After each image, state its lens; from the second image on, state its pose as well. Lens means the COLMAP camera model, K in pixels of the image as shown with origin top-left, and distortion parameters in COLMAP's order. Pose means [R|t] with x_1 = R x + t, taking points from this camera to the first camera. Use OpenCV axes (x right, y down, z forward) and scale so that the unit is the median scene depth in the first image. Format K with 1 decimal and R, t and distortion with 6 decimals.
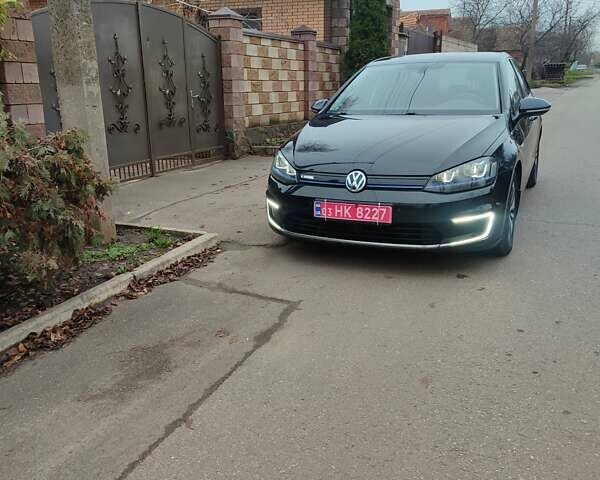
lens RADIAL K [[560.7, 0, 297.1], [0, 560.7, 243.5], [0, 0, 1]] dist [0.012871, 0.000000]
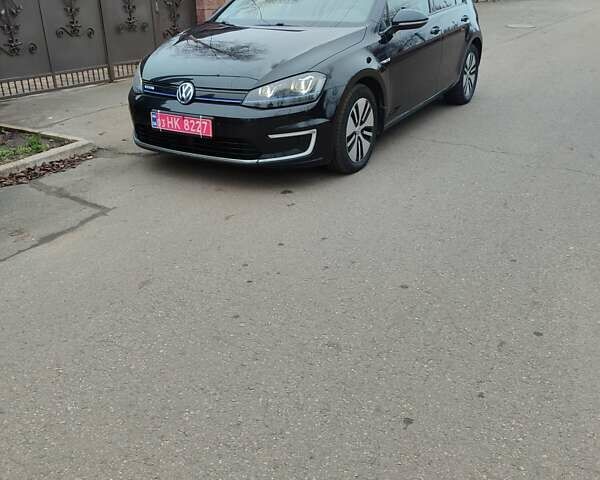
lens RADIAL K [[560.7, 0, 301.3], [0, 560.7, 241.2], [0, 0, 1]] dist [0.012871, 0.000000]
pose [[0.994871, 0.052797, -0.086283, 0.413407], [-0.039209, 0.987571, 0.152205, -0.009378], [0.093247, -0.148042, 0.984575, -0.020924]]
